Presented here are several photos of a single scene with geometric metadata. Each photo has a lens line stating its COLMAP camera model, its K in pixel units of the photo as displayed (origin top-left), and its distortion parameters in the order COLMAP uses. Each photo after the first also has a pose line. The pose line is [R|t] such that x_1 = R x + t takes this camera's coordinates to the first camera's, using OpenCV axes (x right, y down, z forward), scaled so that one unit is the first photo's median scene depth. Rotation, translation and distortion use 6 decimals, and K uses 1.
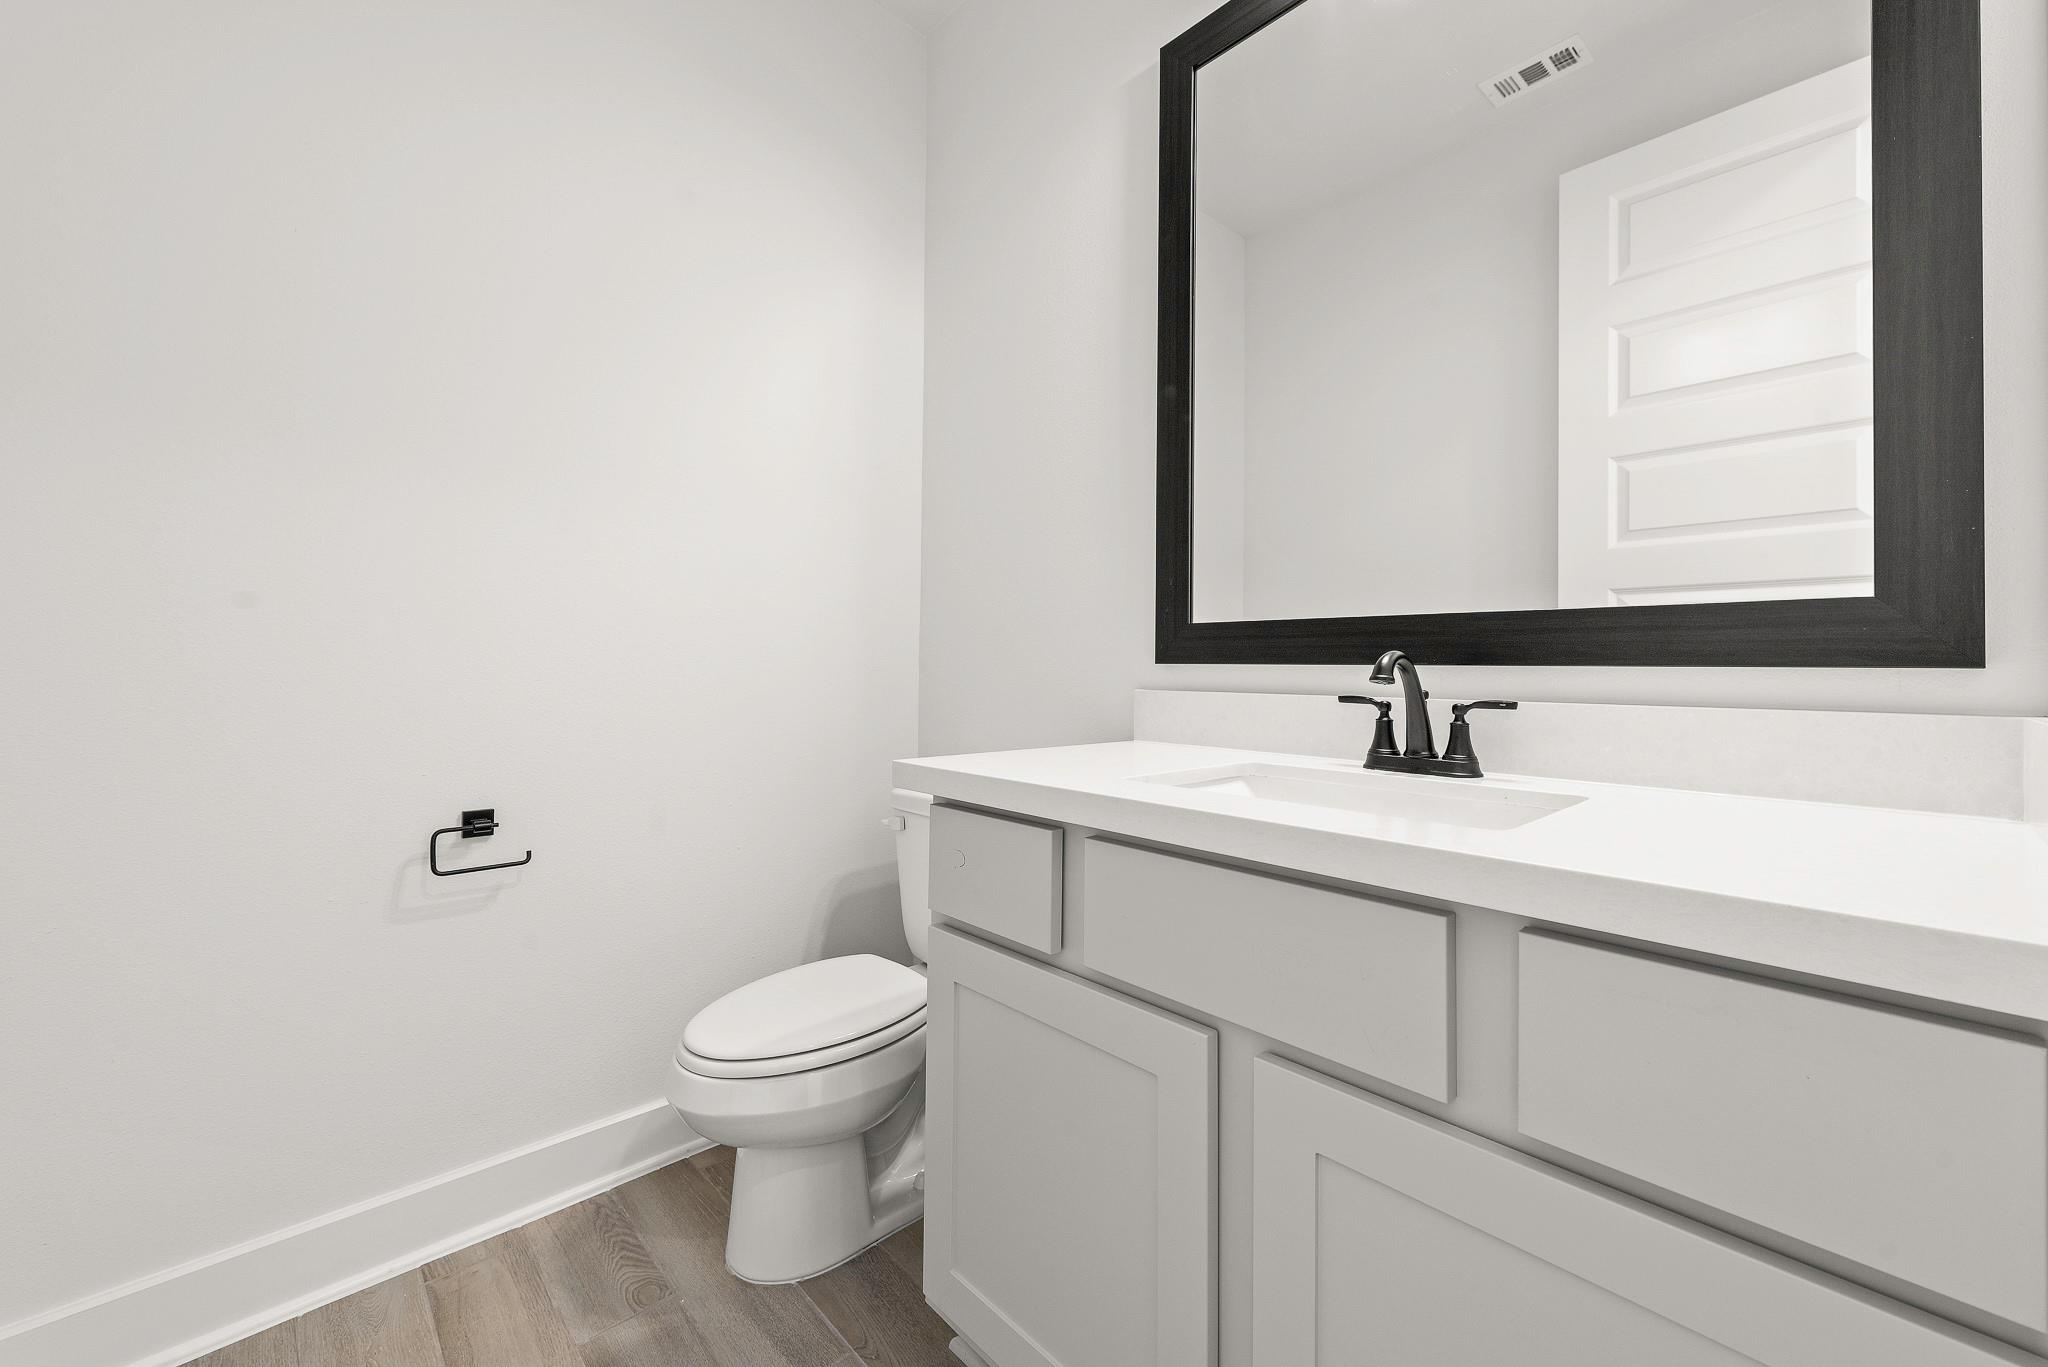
lens RADIAL K [[804.8, 0, 1021.6], [0, 804.8, 671.0], [0, 0, 1]] dist [0.006192, -0.000535]
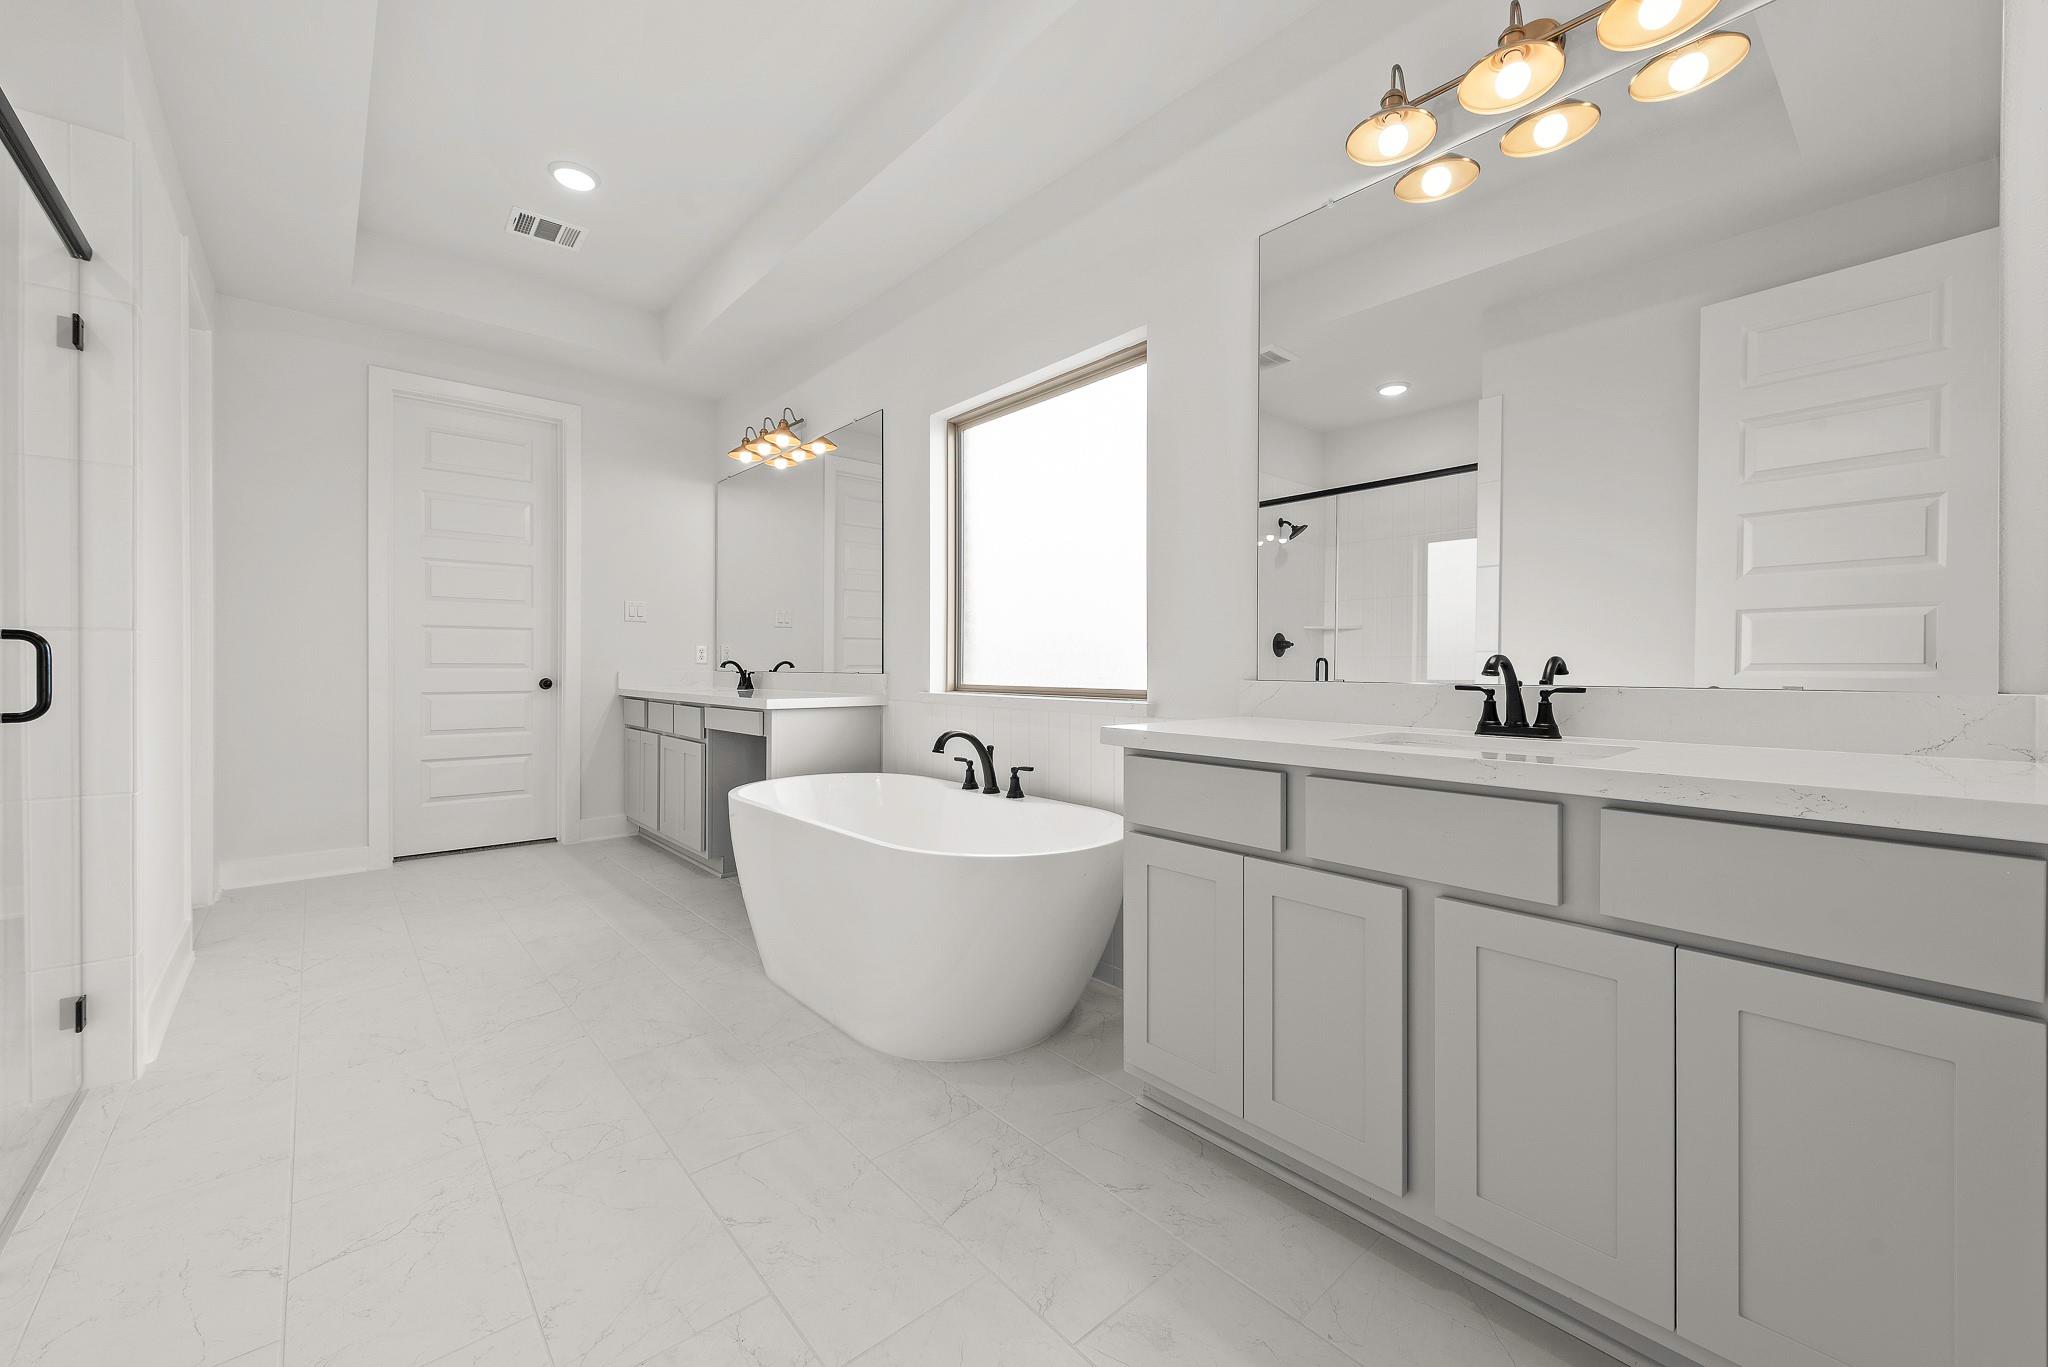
lens RADIAL K [[804.8, 0, 1021.6], [0, 804.8, 671.0], [0, 0, 1]] dist [0.006192, -0.000535]
pose [[0.999531, -0.008516, -0.029402, -0.414454], [0.008677, 0.999948, 0.005342, -0.010810], [0.029355, -0.005594, 0.999553, -0.564883]]
